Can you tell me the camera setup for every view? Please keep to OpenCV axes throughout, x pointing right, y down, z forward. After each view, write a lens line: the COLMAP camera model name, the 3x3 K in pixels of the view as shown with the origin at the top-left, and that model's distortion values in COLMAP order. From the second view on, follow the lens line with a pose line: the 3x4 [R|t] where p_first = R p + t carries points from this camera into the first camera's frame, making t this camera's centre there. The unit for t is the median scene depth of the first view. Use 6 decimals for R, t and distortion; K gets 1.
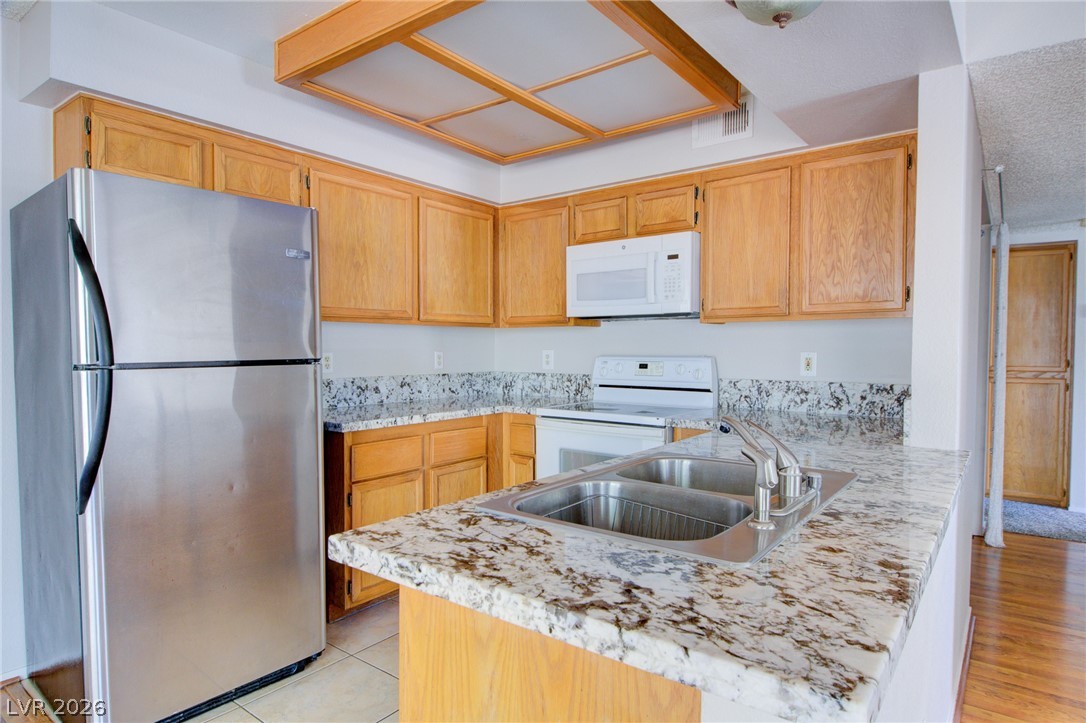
lens RADIAL K [[615.6, 0, 548.5], [0, 615.6, 370.4], [0, 0, 1]] dist [-0.005916, -0.002333]
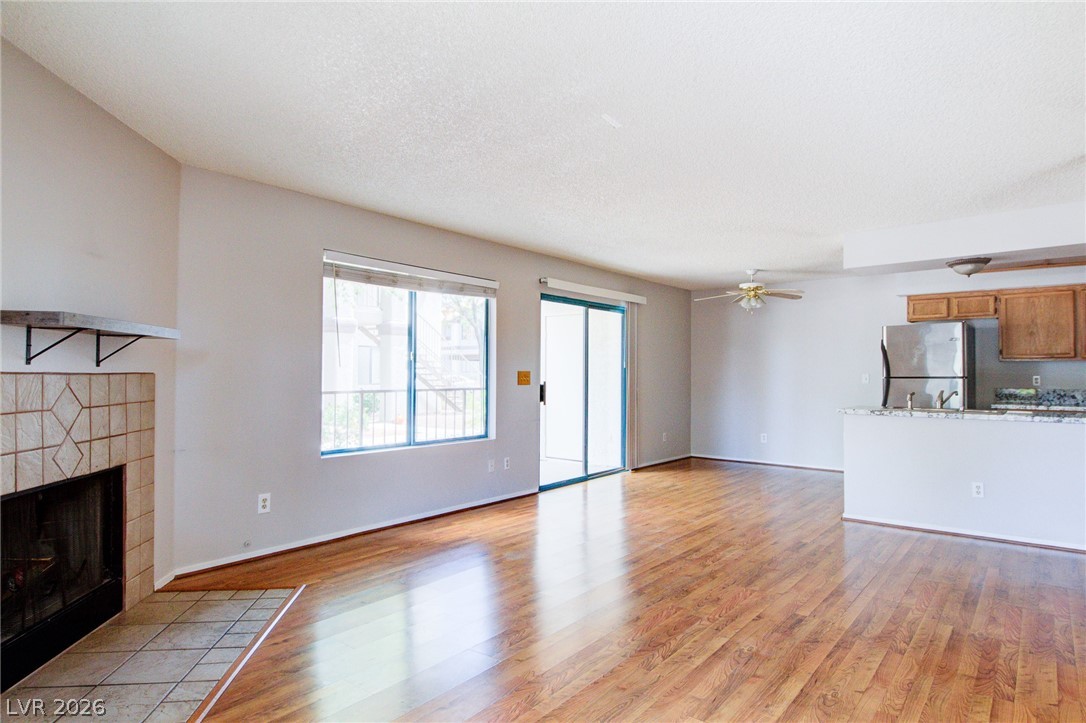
lens RADIAL K [[613.7, 0, 483.5], [0, 613.7, 365.2], [0, 0, 1]] dist [-0.003359, -0.001311]
pose [[-0.094449, -0.009750, -0.995482, 1.682432], [-0.042827, 0.999066, -0.005721, 0.023715], [0.994608, 0.042093, -0.094778, -0.557734]]
